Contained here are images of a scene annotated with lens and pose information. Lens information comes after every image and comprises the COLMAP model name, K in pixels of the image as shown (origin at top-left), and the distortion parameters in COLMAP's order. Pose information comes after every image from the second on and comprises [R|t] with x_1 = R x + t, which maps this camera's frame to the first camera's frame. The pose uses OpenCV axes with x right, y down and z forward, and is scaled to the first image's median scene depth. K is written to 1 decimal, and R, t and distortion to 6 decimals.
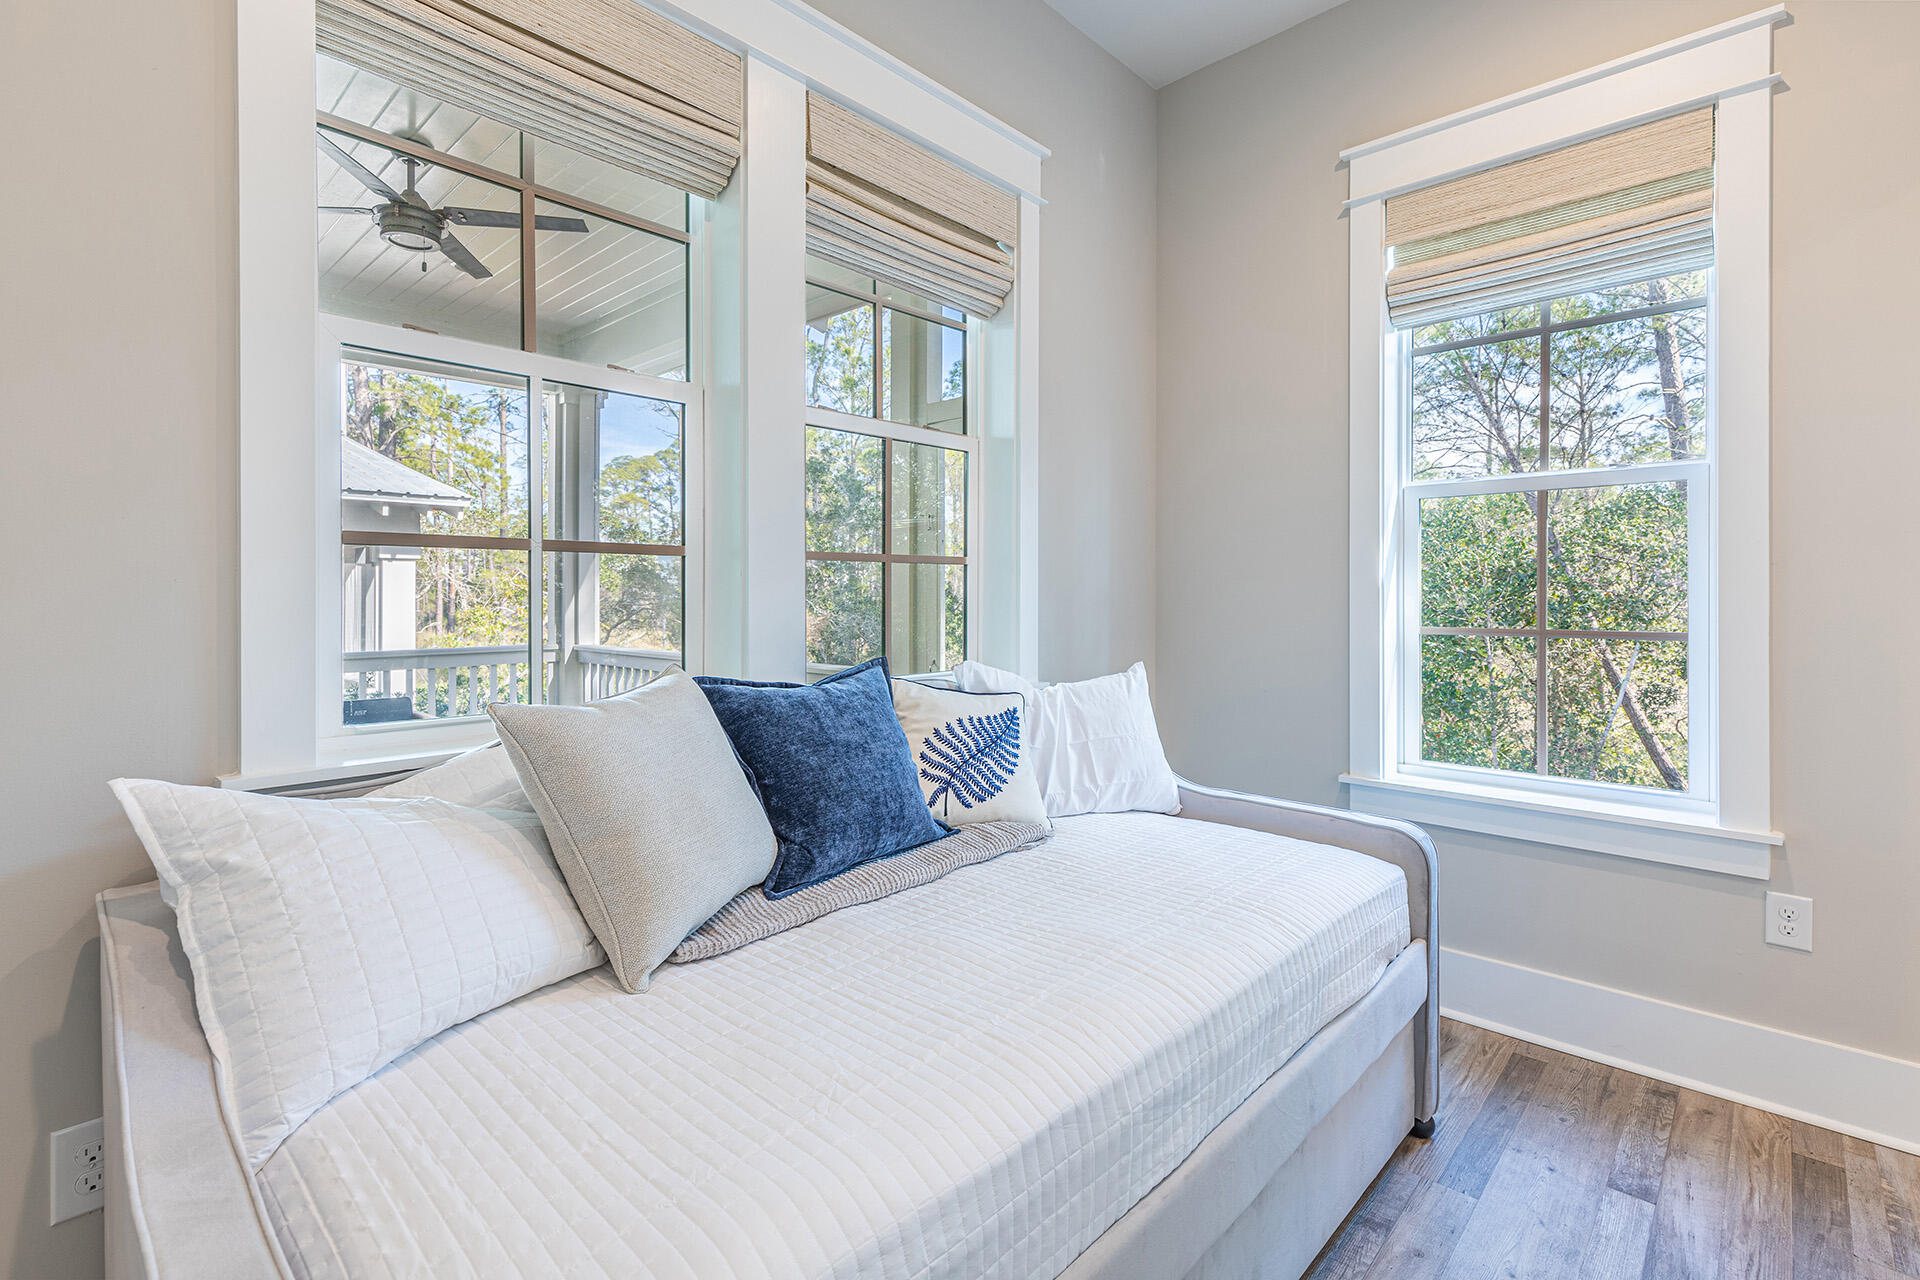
lens RADIAL K [[886.1, 0, 960.8], [0, 886.1, 624.2], [0, 0, 1]] dist [-0.002144, 0.000453]
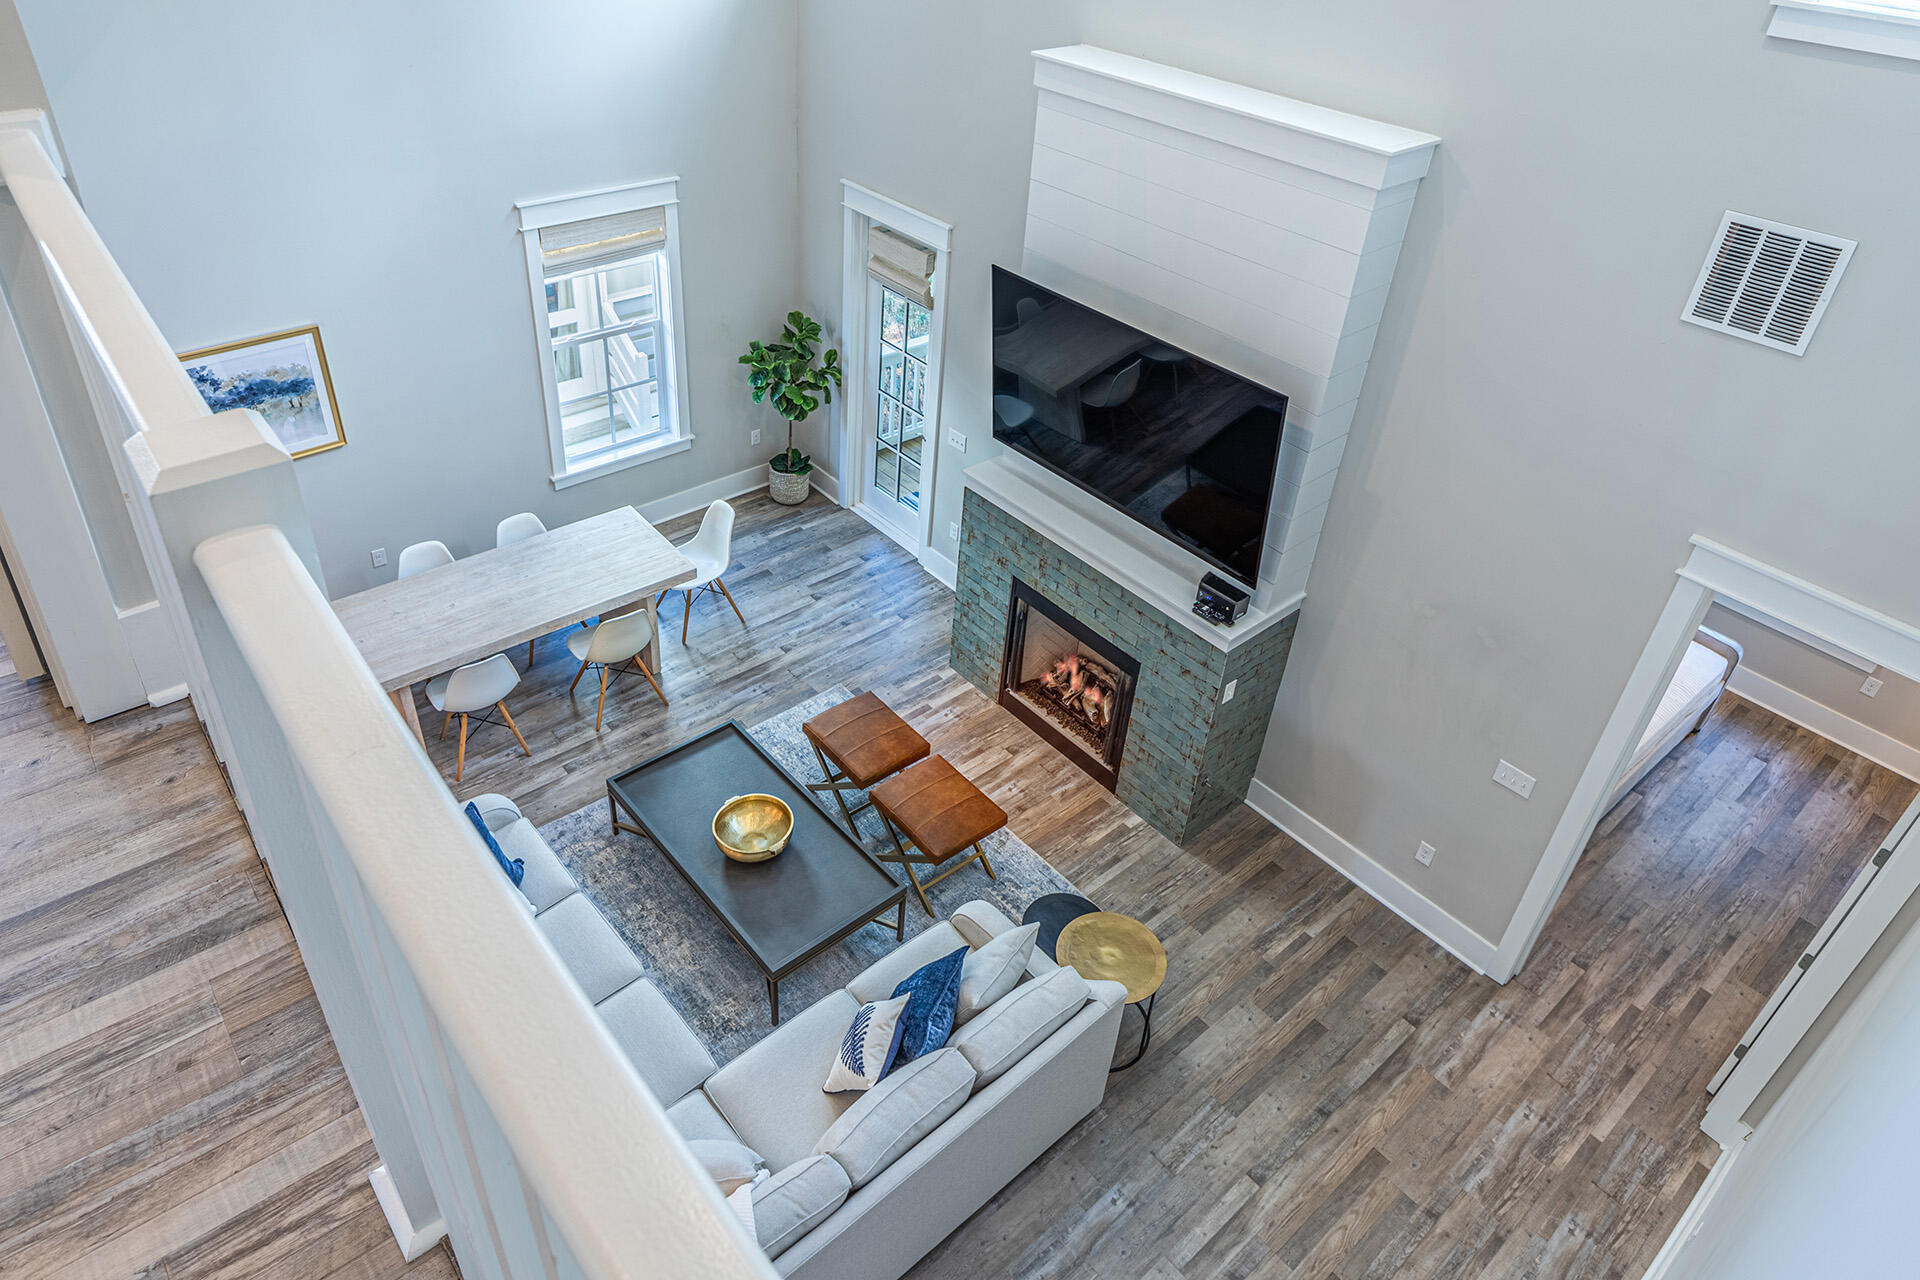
lens RADIAL K [[1168.3, 0, 940.4], [0, 1168.3, 574.3], [0, 0, 1]] dist [0.002953, 0.000465]
pose [[0.991767, 0.110983, -0.063887, -1.802580], [-0.058344, 0.835710, 0.546062, -1.865649], [0.113994, -0.537839, 0.835305, -2.275273]]
